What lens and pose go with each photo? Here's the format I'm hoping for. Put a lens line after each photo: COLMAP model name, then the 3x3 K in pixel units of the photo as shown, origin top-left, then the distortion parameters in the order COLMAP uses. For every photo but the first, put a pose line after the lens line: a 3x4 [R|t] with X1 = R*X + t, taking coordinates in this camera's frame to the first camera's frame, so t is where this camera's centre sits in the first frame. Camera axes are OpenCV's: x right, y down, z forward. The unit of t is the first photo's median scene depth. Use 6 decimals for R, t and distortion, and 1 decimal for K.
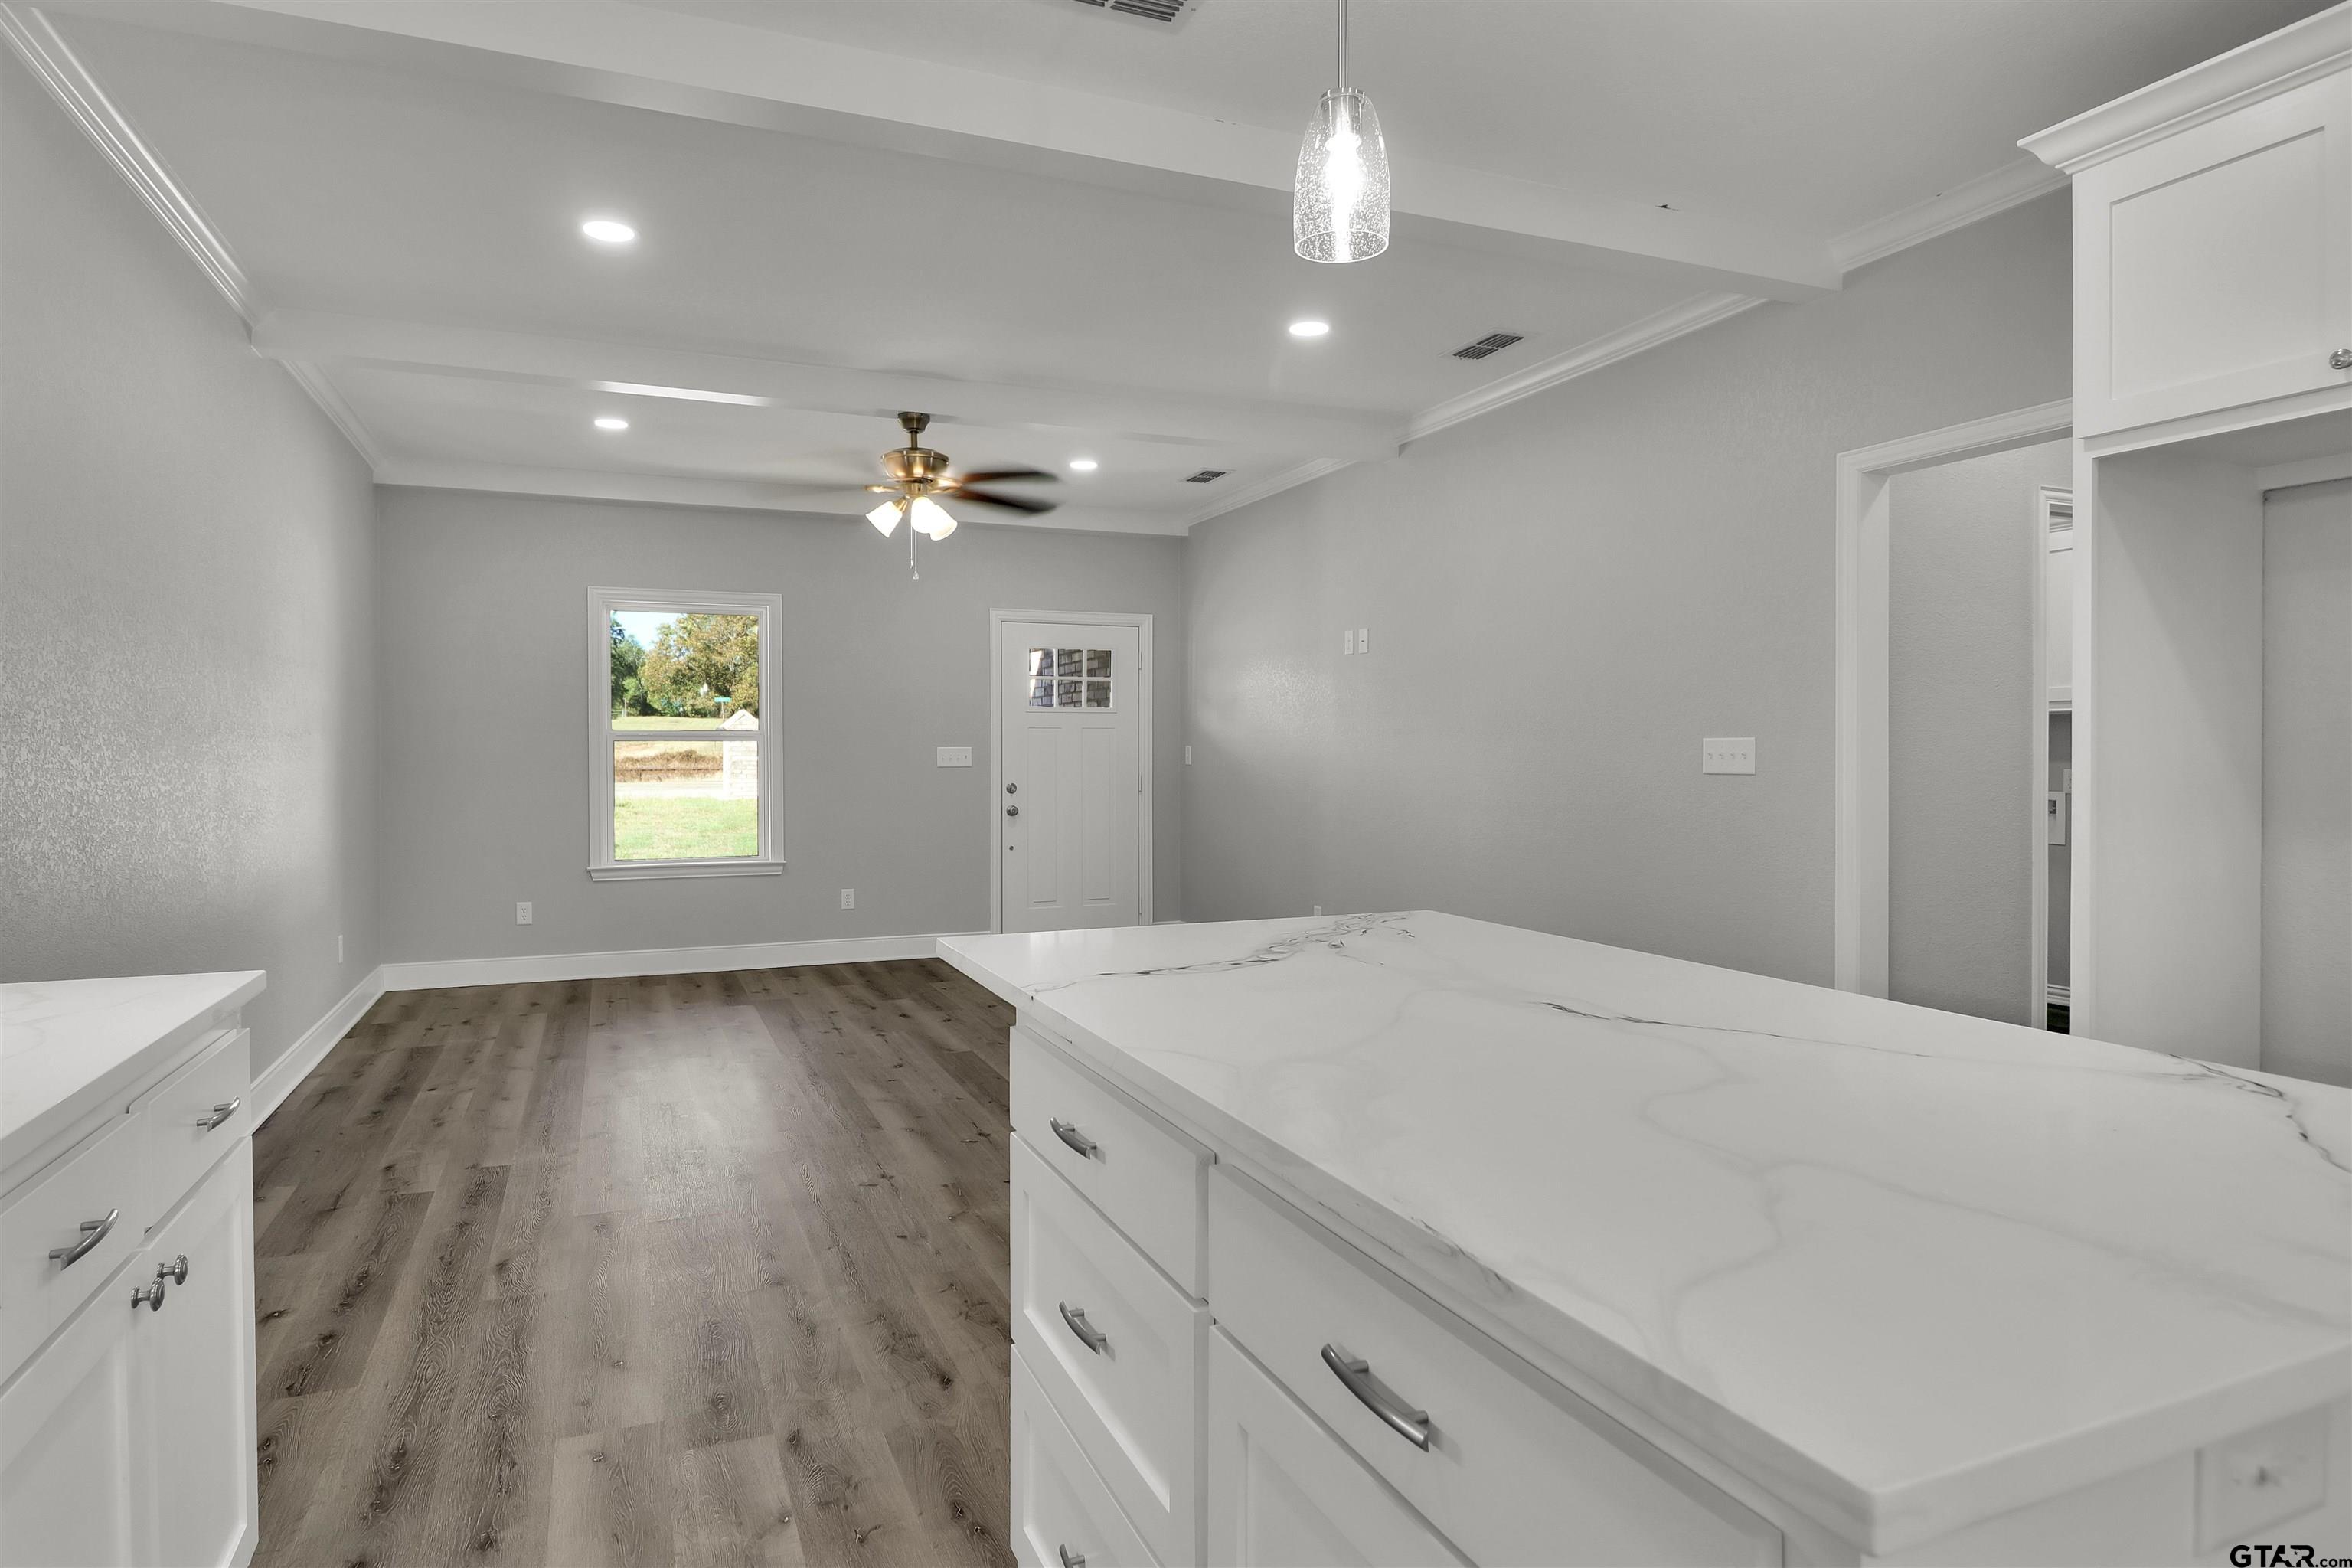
lens RADIAL K [[1329.2, 0, 1177.4], [0, 1329.2, 778.0], [0, 0, 1]] dist [-0.003643, -0.000487]
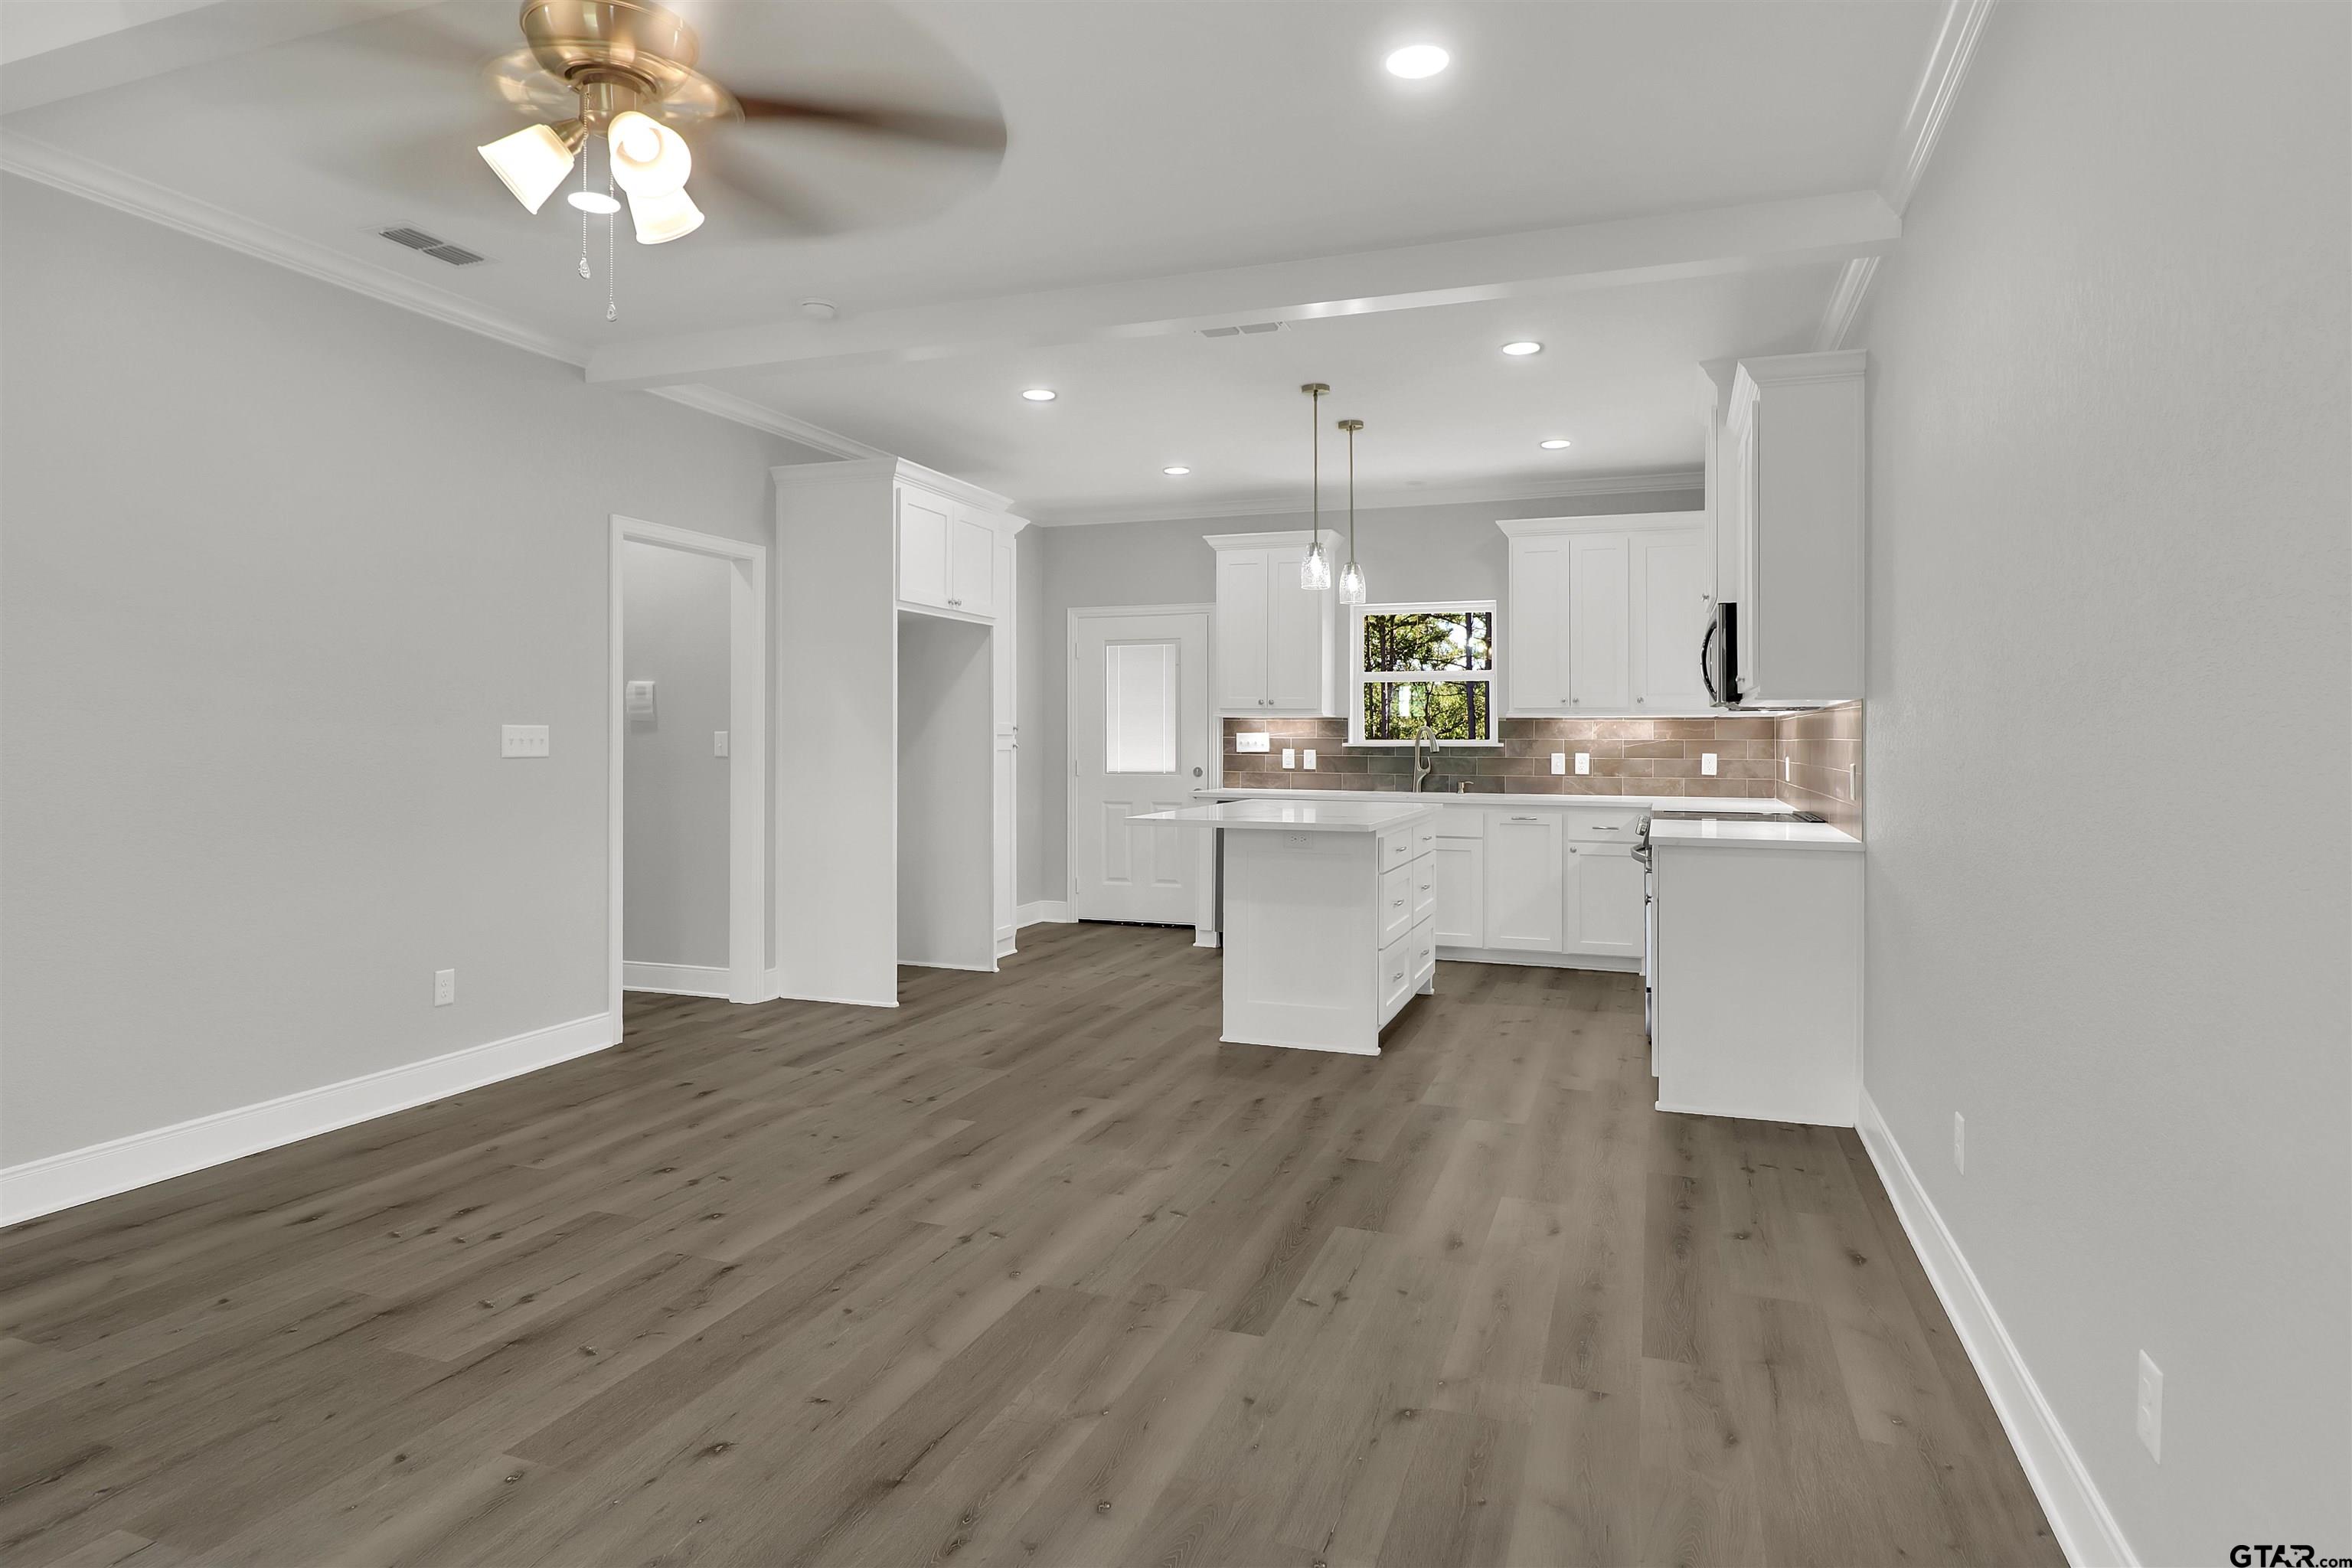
lens RADIAL K [[1329.2, 0, 1176.1], [0, 1329.2, 769.2], [0, 0, 1]] dist [-0.003643, -0.000487]
pose [[-0.732611, -0.014188, 0.680499, -0.842779], [0.016567, 0.999115, 0.038666, -0.031302], [-0.680445, 0.039601, -0.731728, 1.651145]]
